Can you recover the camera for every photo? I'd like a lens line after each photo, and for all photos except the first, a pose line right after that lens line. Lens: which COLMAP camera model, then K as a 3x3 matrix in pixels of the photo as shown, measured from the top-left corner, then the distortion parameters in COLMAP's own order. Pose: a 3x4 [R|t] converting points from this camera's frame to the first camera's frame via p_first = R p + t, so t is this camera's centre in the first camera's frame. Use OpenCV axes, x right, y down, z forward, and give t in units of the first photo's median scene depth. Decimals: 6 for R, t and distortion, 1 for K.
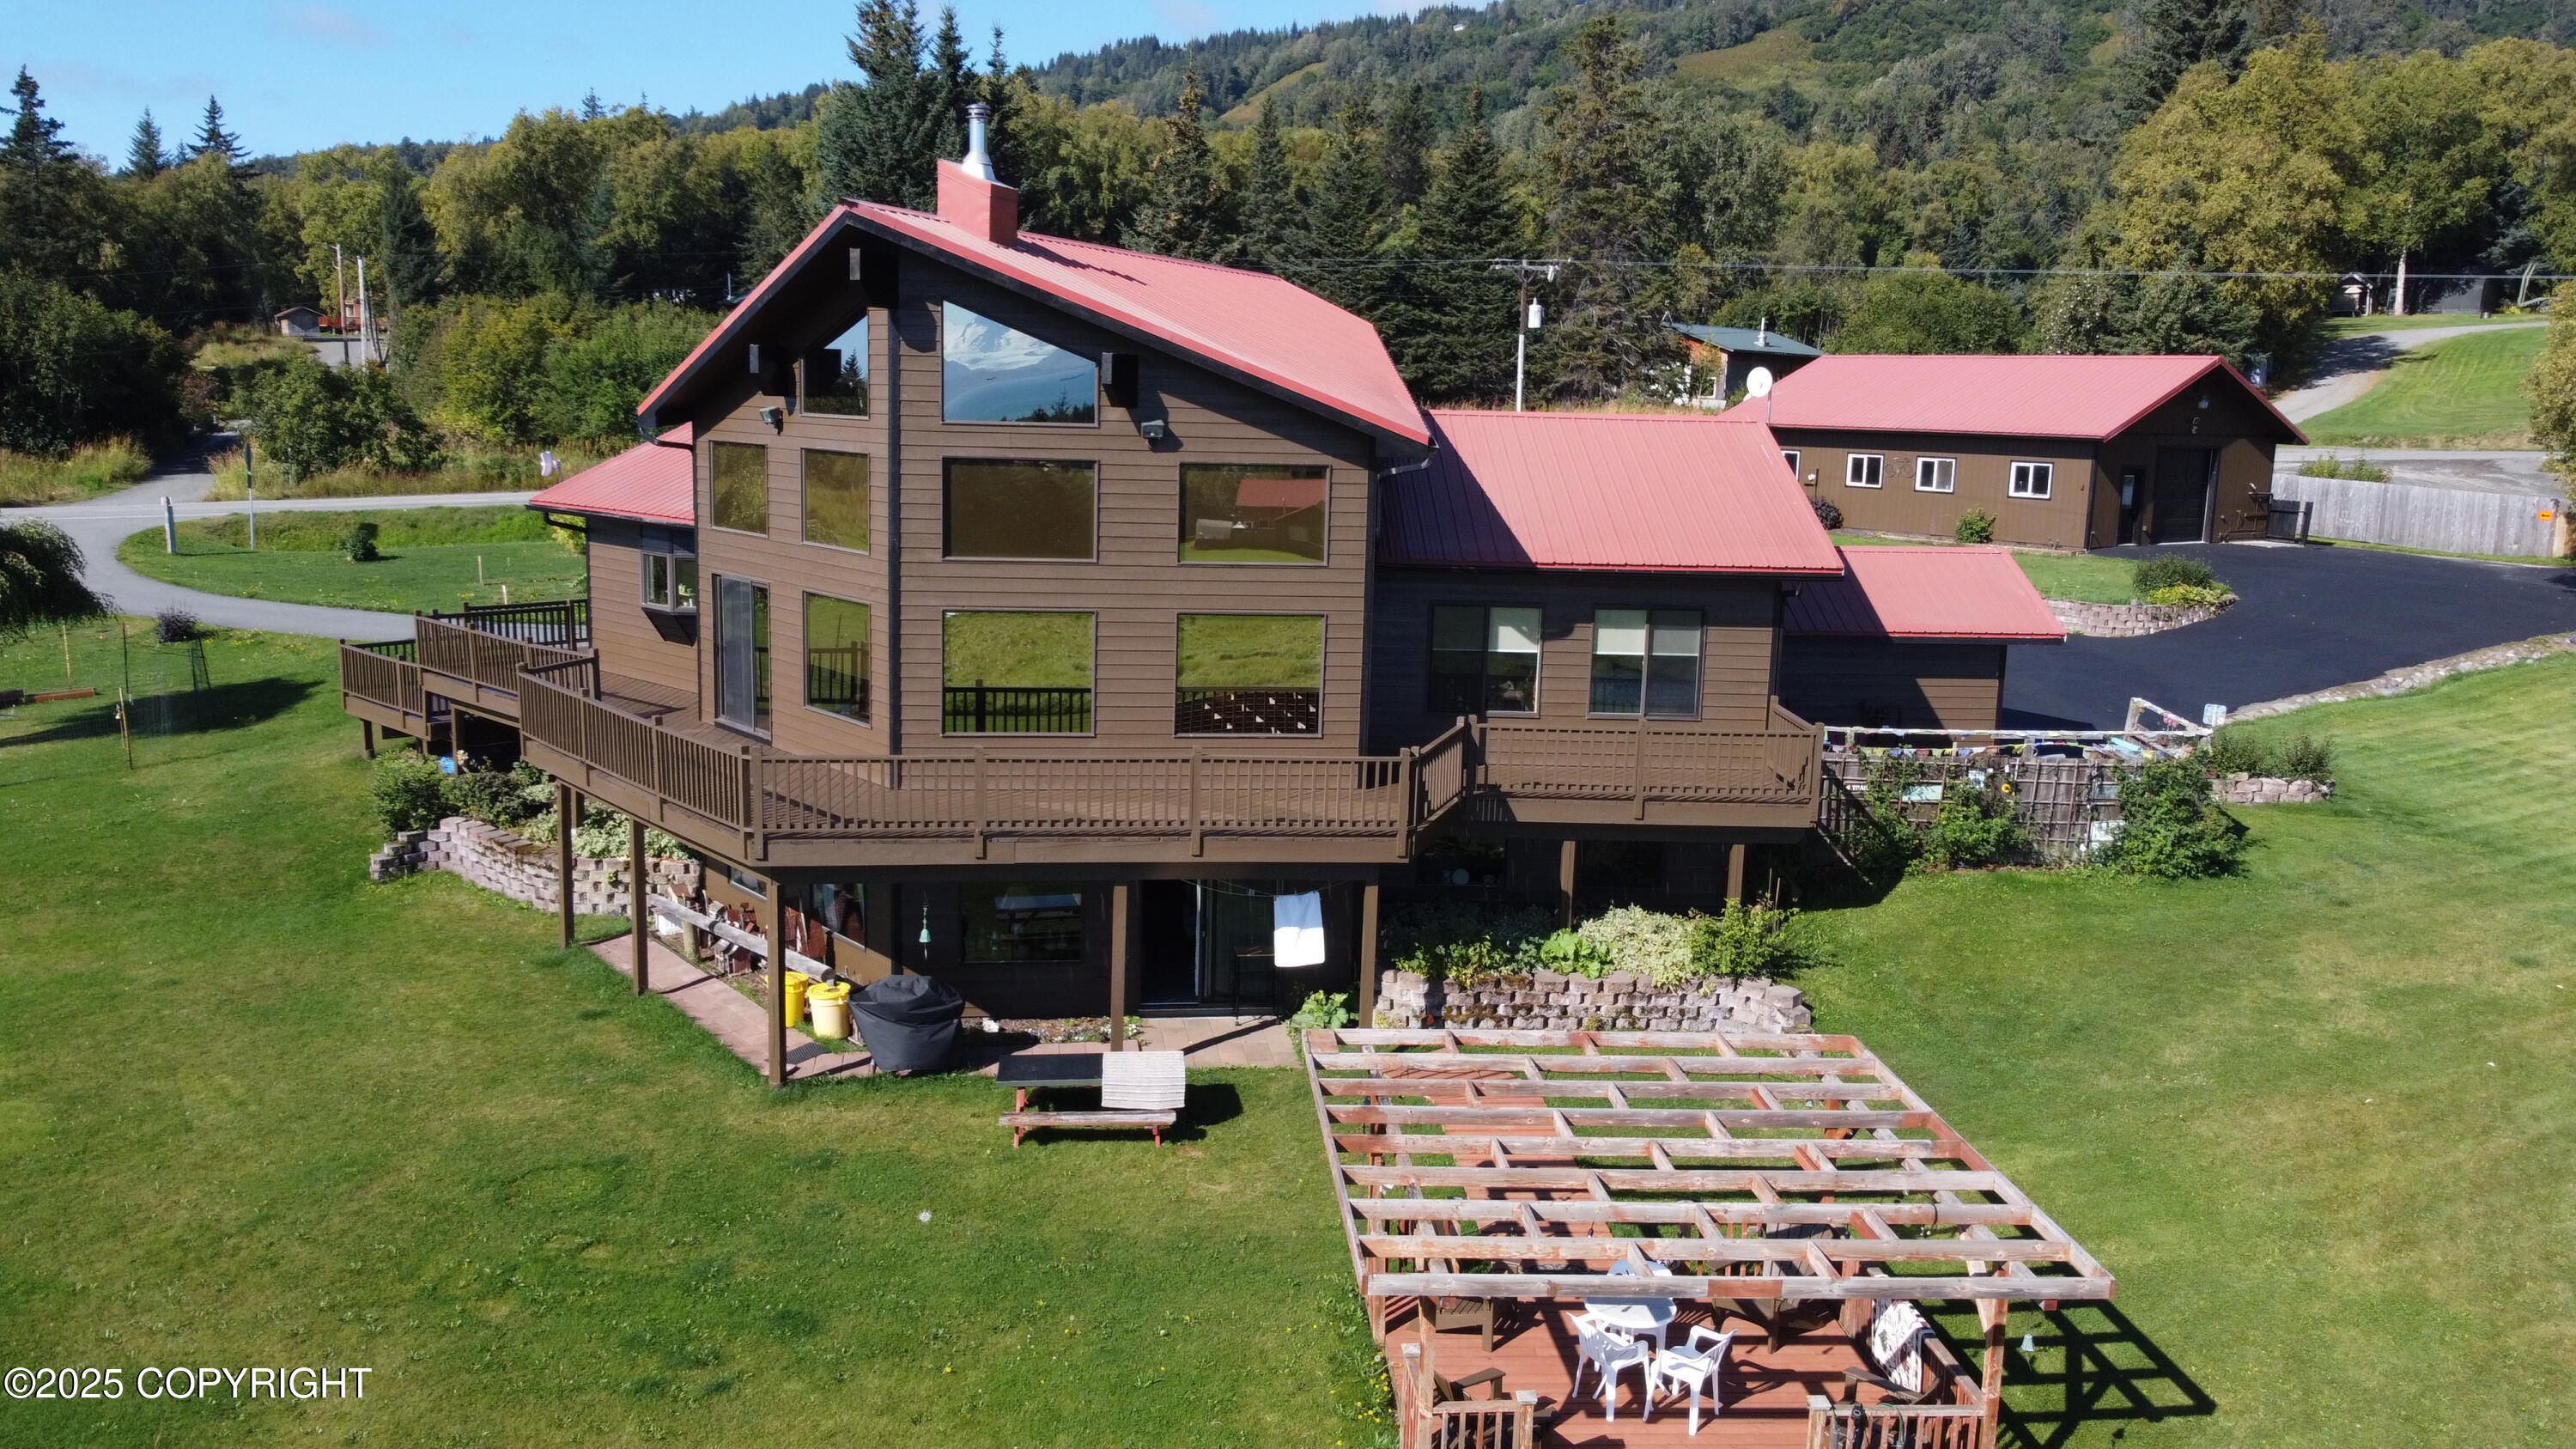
lens RADIAL K [[1957.3, 0, 1277.8], [0, 1957.3, 738.4], [0, 0, 1]] dist [-0.003058, -0.004179]
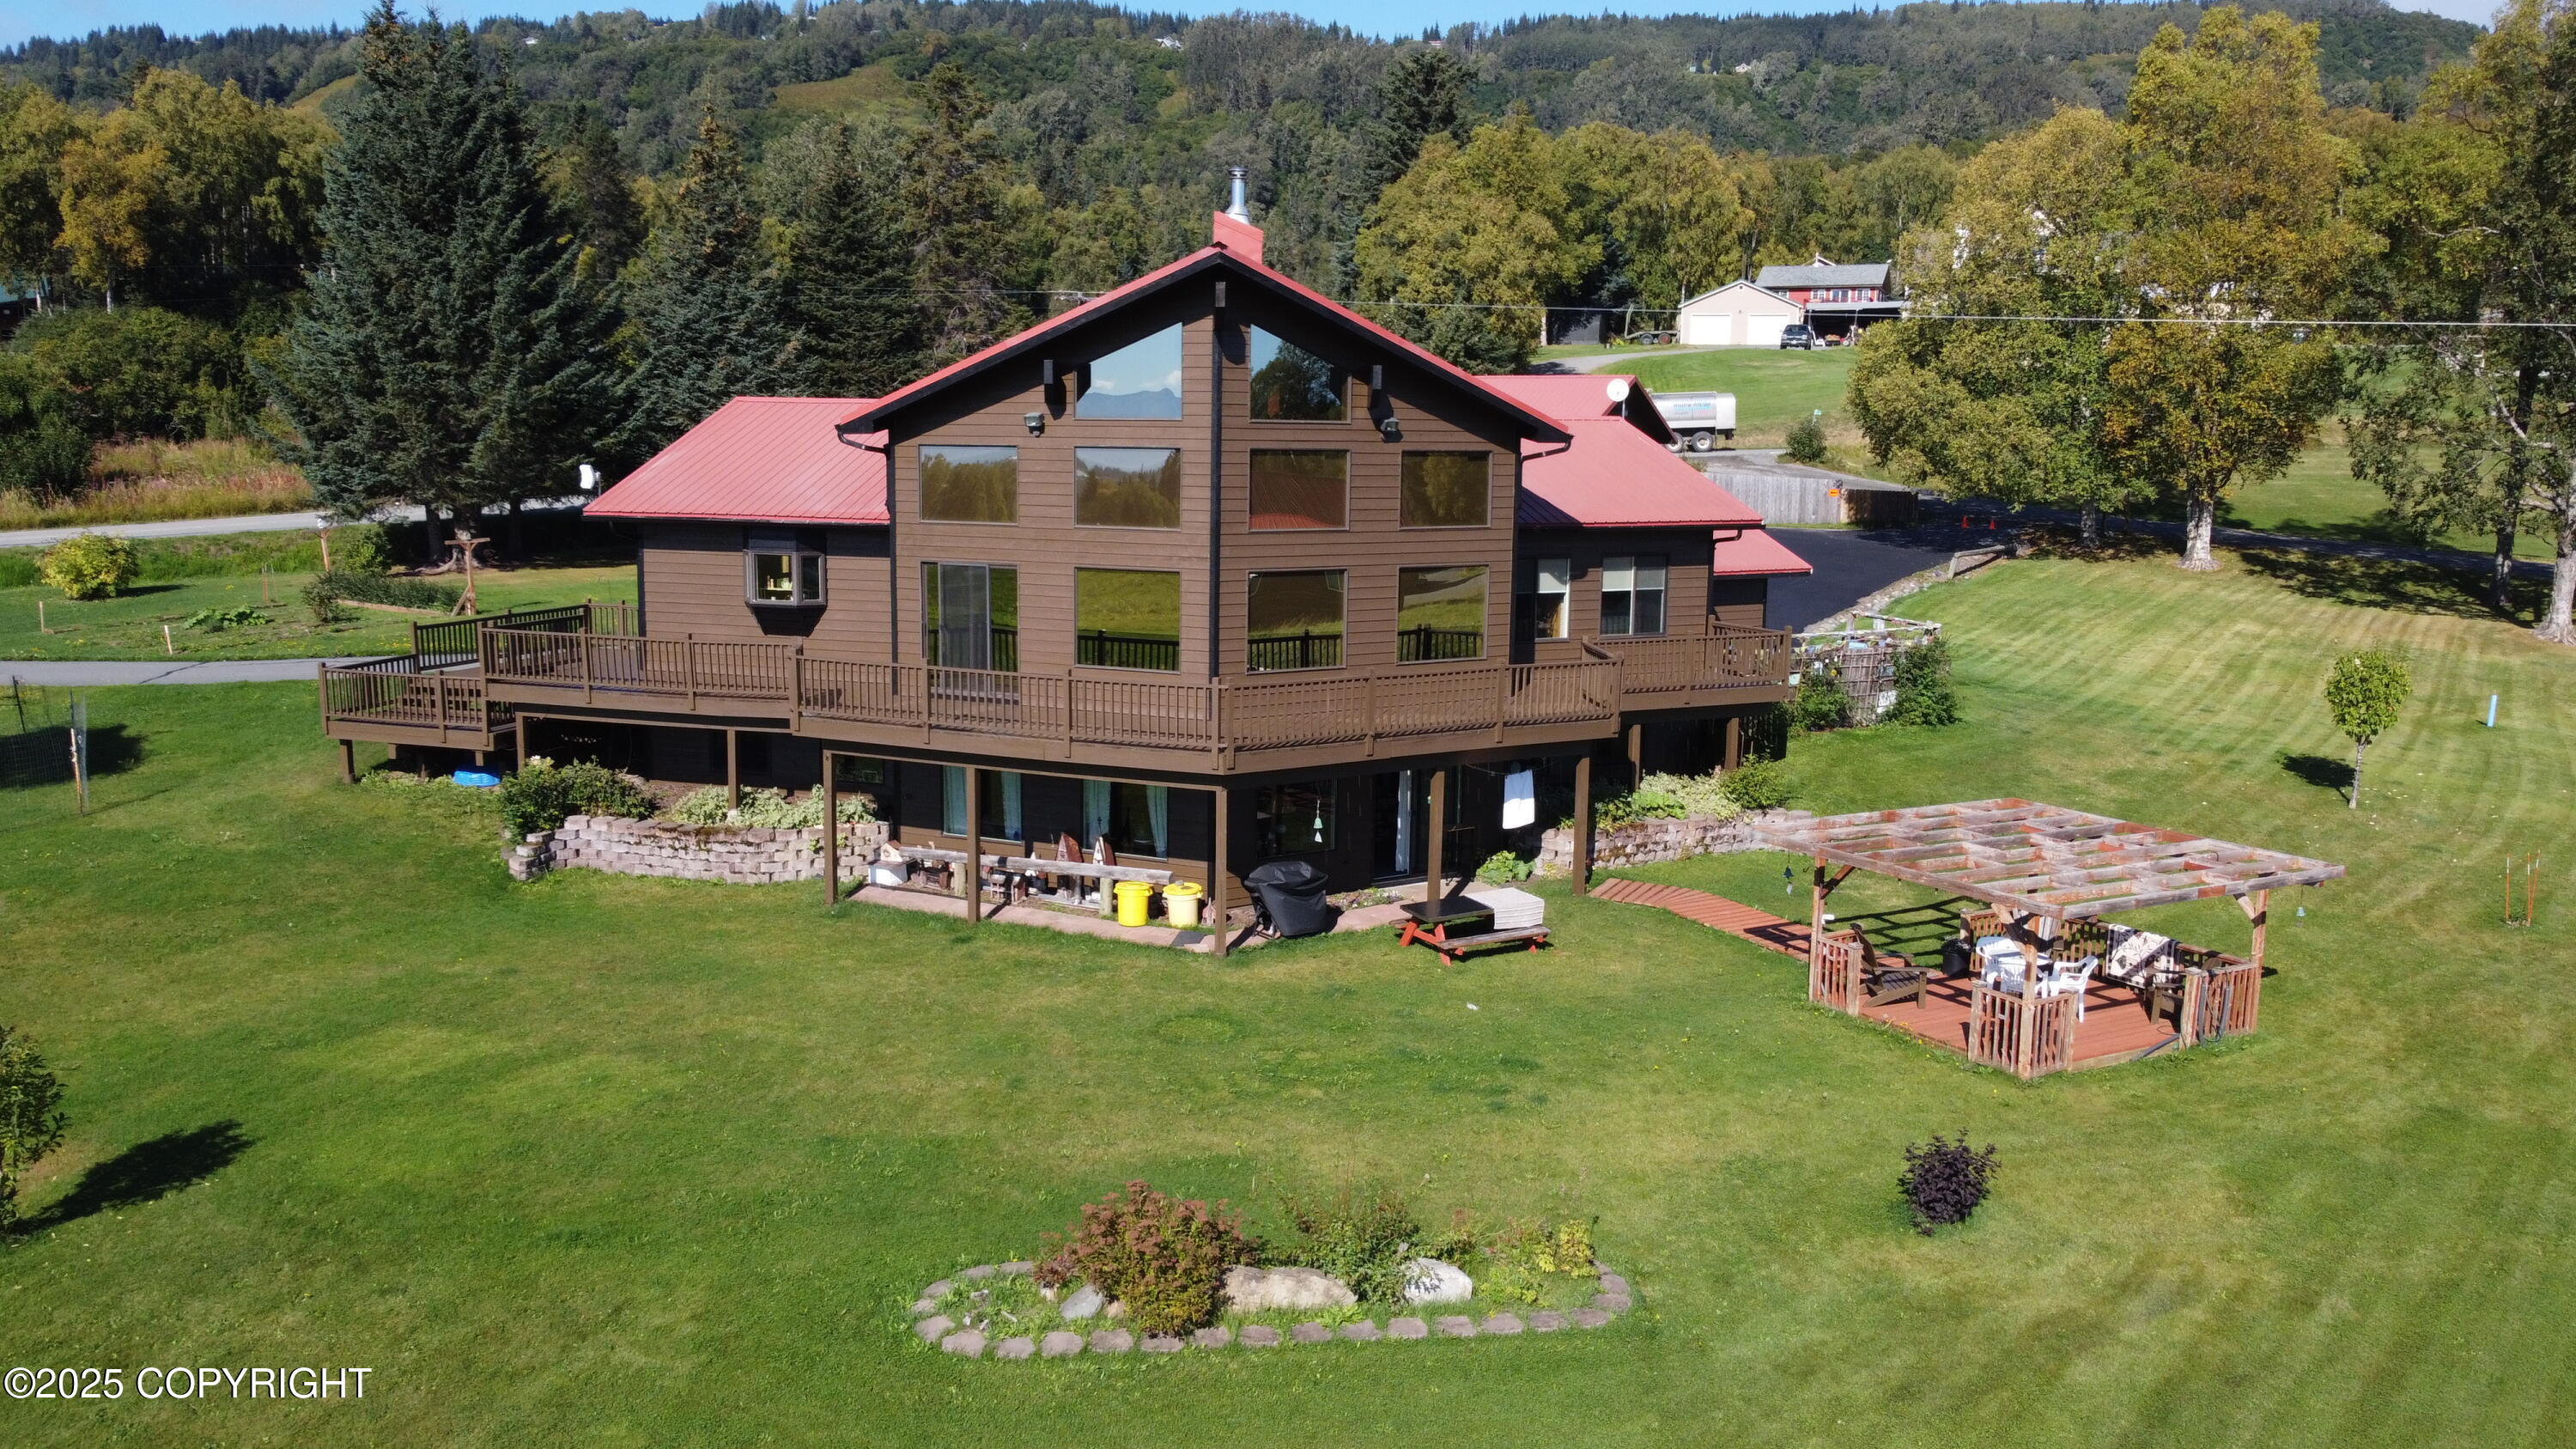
lens RADIAL K [[1954.2, 0, 1288.0], [0, 1954.2, 724.5], [0, 0, 1]] dist [-0.000485, 0.002413]
pose [[0.900825, -0.078184, 0.427085, -0.570677], [0.087061, 0.996202, -0.001263, 0.029000], [-0.425365, 0.038320, 0.904210, -0.107779]]
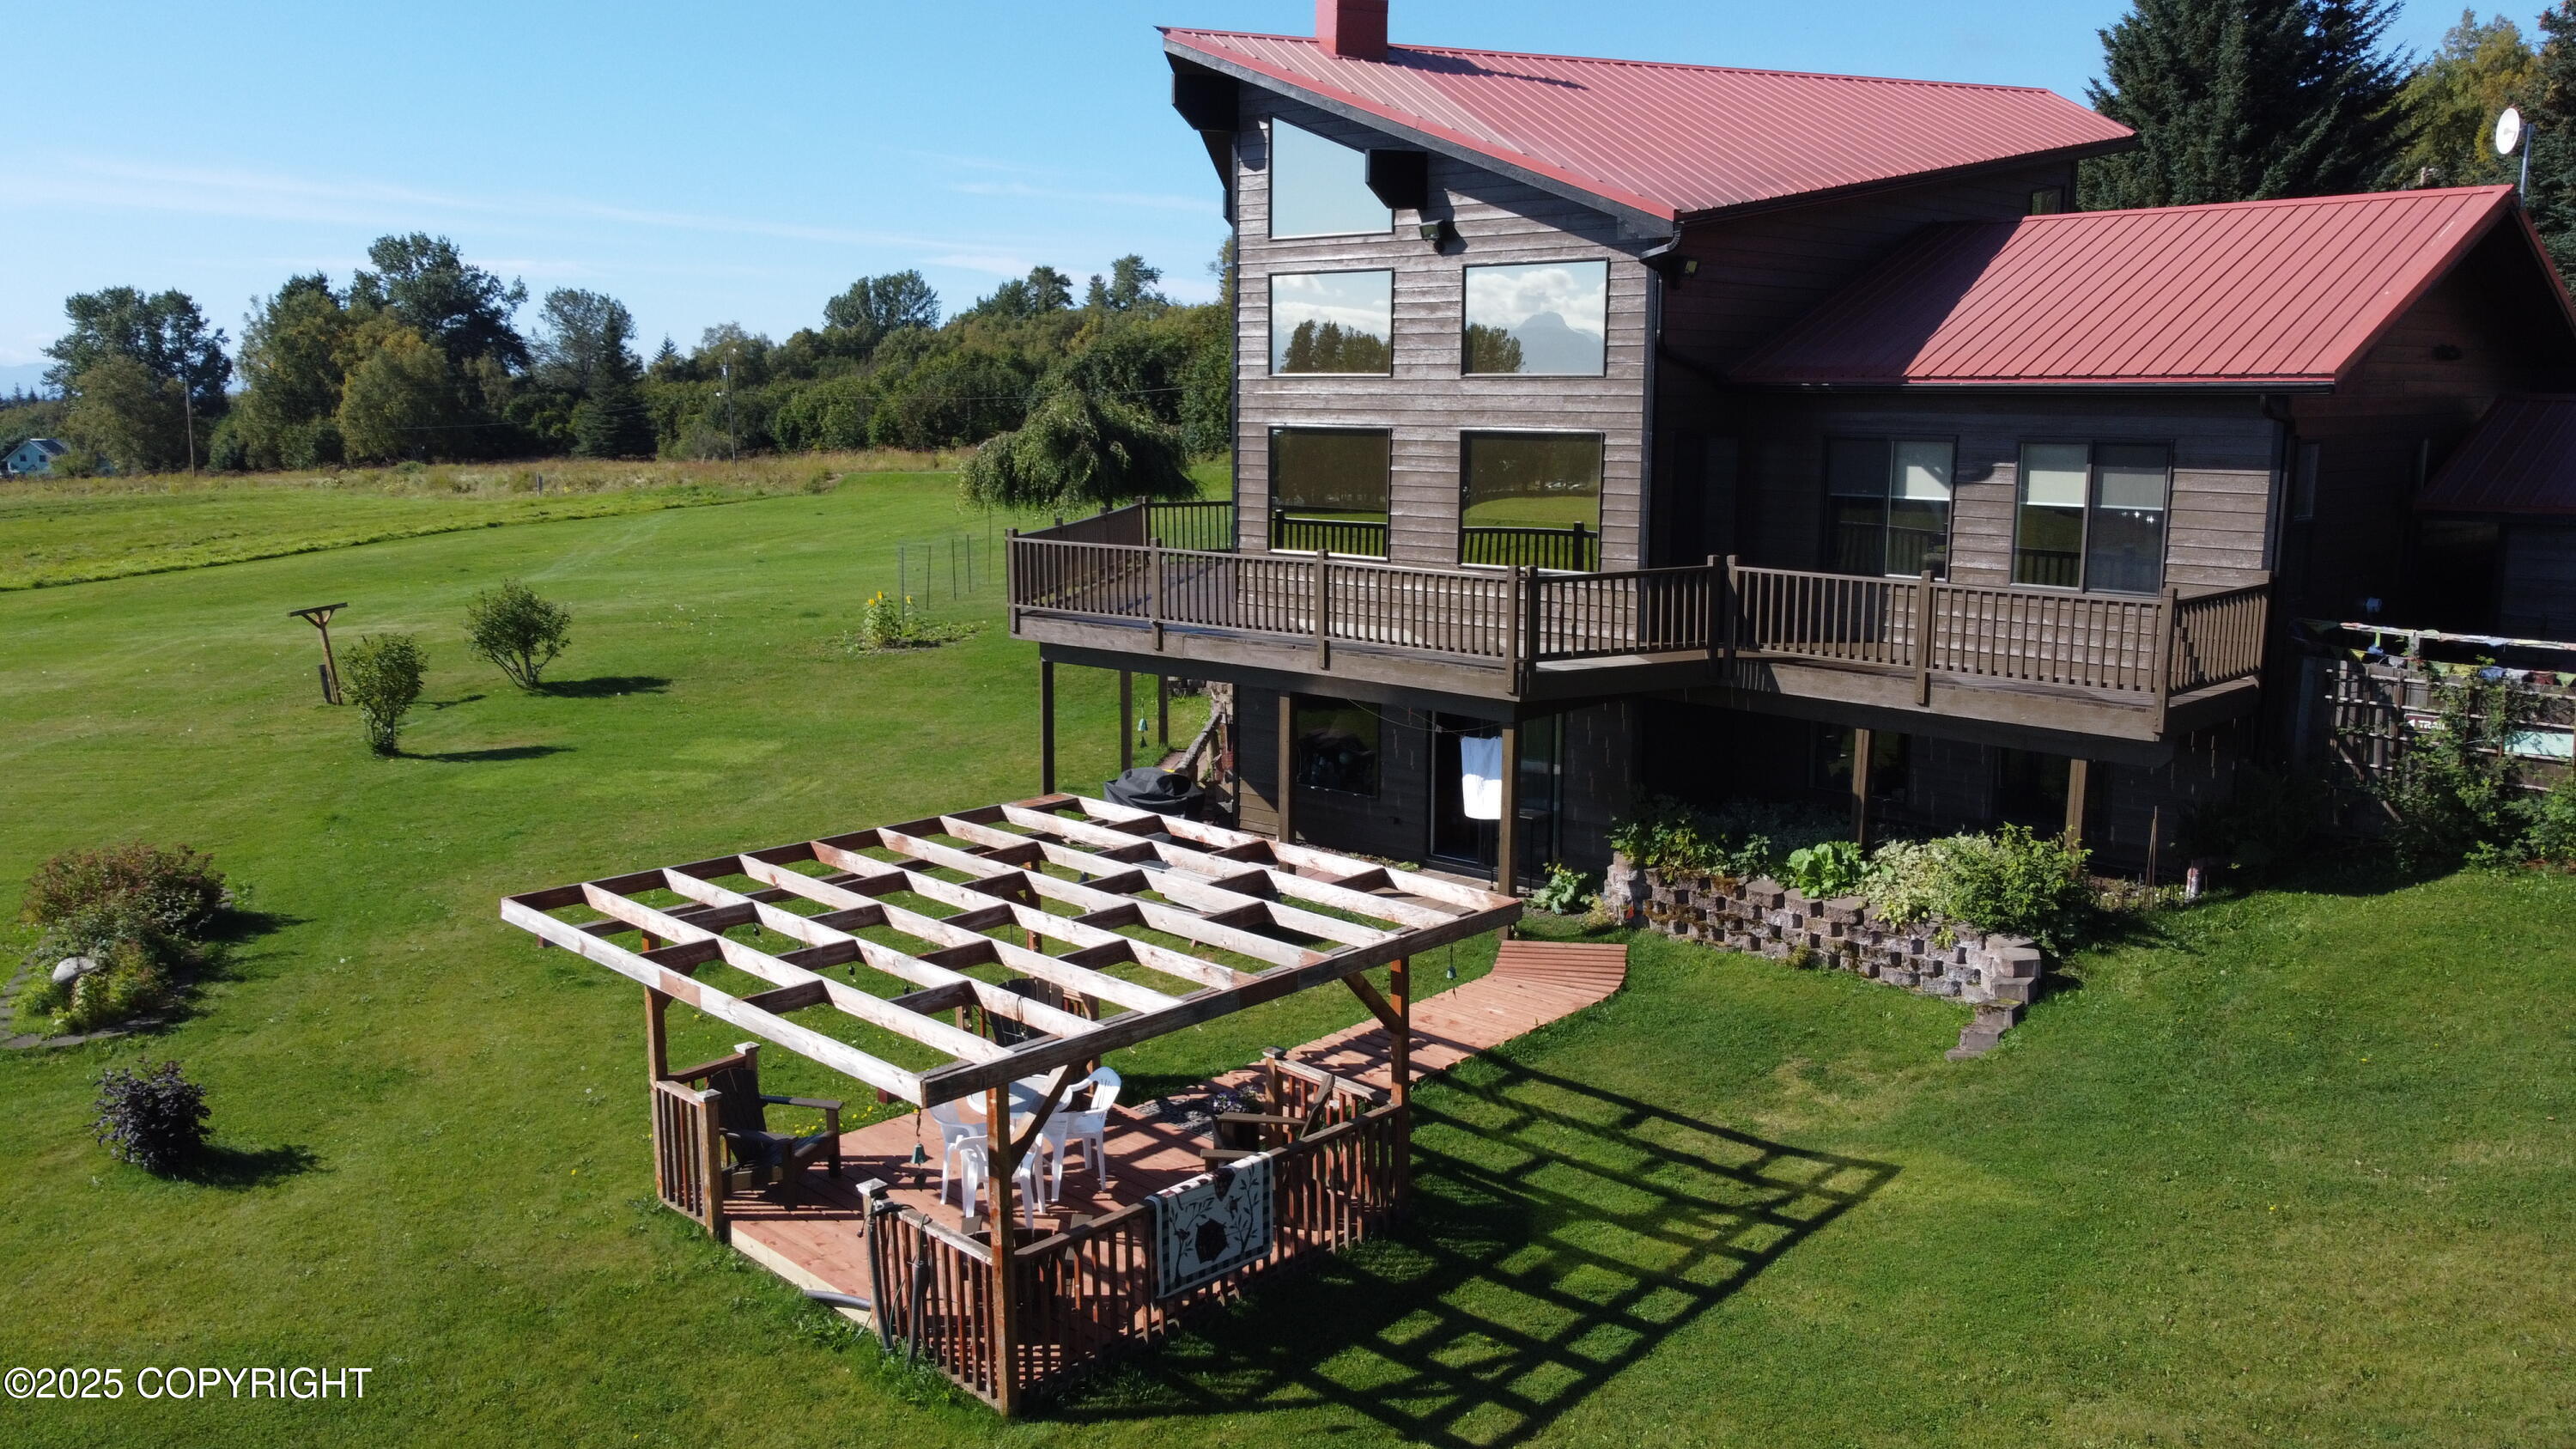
lens RADIAL K [[1957.3, 0, 1277.8], [0, 1957.3, 738.4], [0, 0, 1]] dist [-0.003058, -0.004179]
pose [[0.669619, 0.106383, -0.735047, 0.496832], [-0.113299, 0.992737, 0.040464, 0.044706], [0.734012, 0.056184, 0.676808, 0.268589]]
